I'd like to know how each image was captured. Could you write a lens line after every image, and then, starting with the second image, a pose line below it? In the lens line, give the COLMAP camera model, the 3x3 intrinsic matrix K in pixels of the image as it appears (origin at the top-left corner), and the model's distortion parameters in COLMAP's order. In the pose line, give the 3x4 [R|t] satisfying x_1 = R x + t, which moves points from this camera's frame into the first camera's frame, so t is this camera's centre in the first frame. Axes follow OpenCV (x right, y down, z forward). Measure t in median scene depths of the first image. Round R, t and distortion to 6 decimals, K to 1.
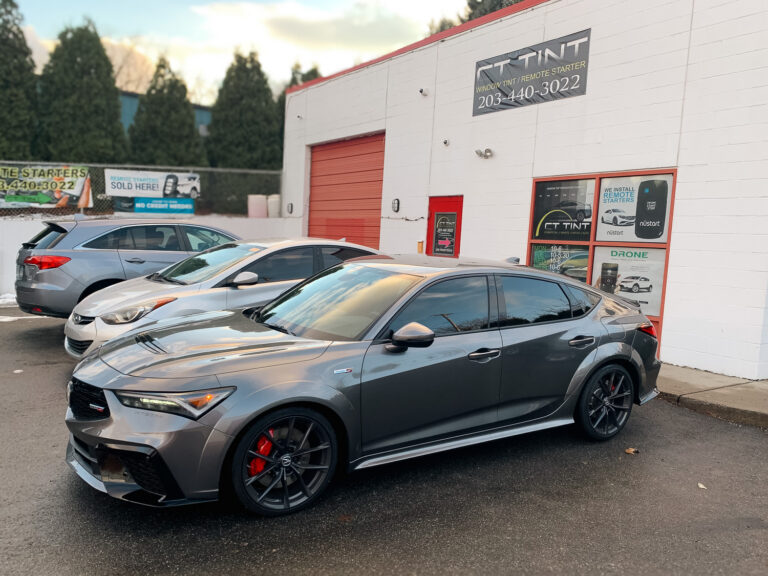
lens RADIAL K [[620.3, 0, 416.3], [0, 620.3, 308.4], [0, 0, 1]] dist [-0.004198, 0.008426]
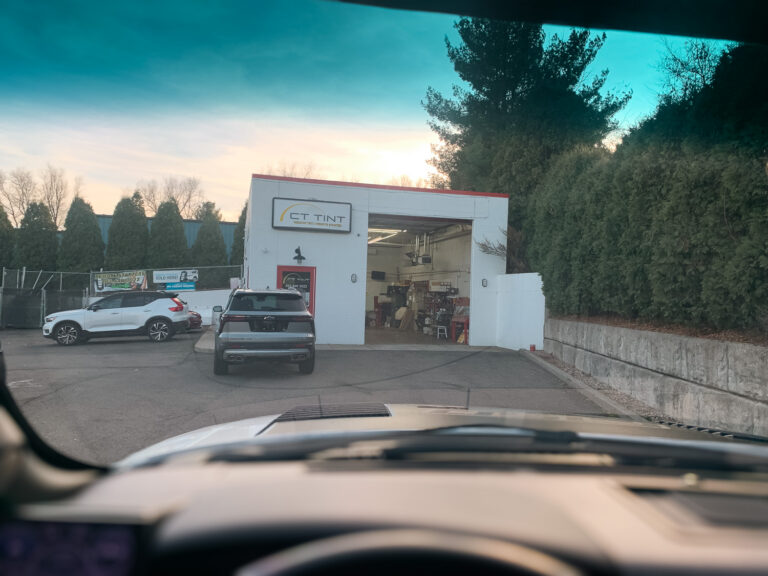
lens RADIAL K [[569.6, 0, 381.7], [0, 569.6, 291.8], [0, 0, 1]] dist [0.029654, -0.042664]
pose [[0.922815, -0.045303, -0.382569, 1.094565], [-0.002625, 0.992299, -0.123837, 0.104259], [0.385233, 0.115283, 0.915590, -0.576040]]
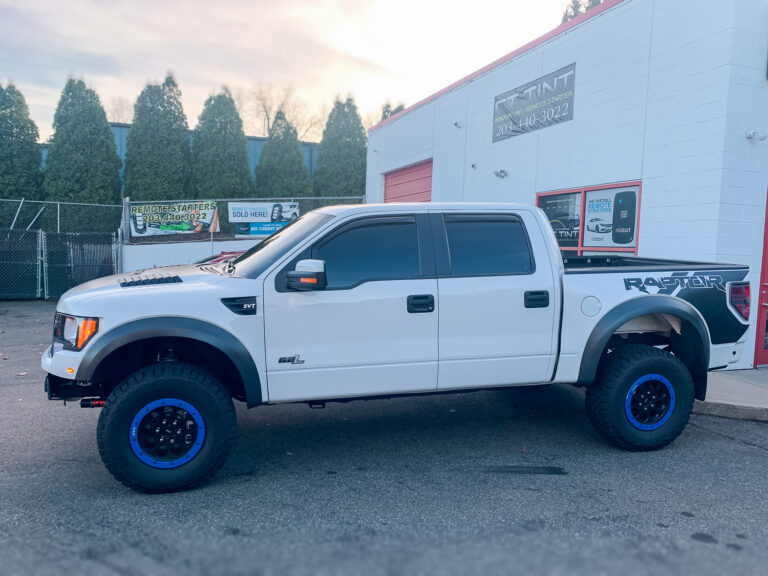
lens RADIAL K [[569.6, 0, 376.6], [0, 569.6, 285.2], [0, 0, 1]] dist [0.029654, -0.042664]
pose [[0.960784, -0.013286, -0.276981, 0.139065], [0.000463, 0.998927, -0.046308, 0.006004], [0.277299, 0.044364, 0.959759, -0.065506]]
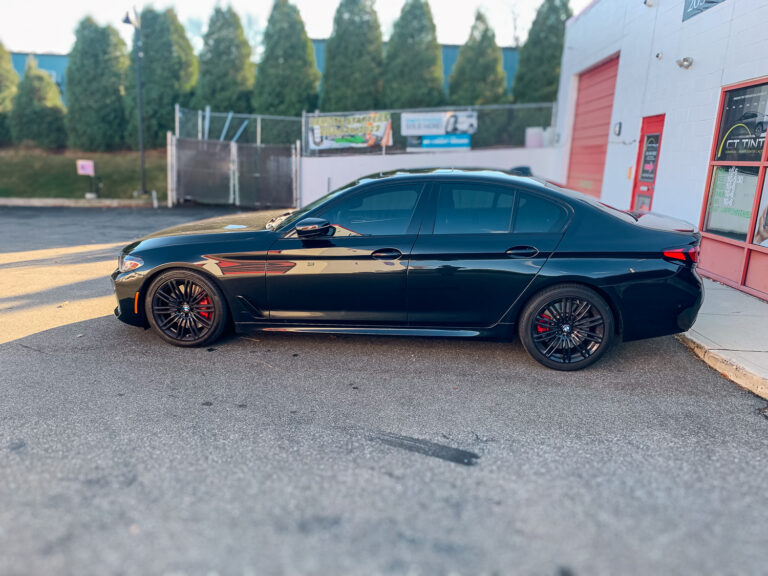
lens RADIAL K [[569.6, 0, 376.9], [0, 569.6, 283.5], [0, 0, 1]] dist [0.029654, -0.042664]
pose [[0.766074, 0.114676, -0.632440, 0.250244], [-0.064671, 0.992714, 0.101665, 0.003777], [0.639491, -0.036982, 0.767909, 0.068456]]
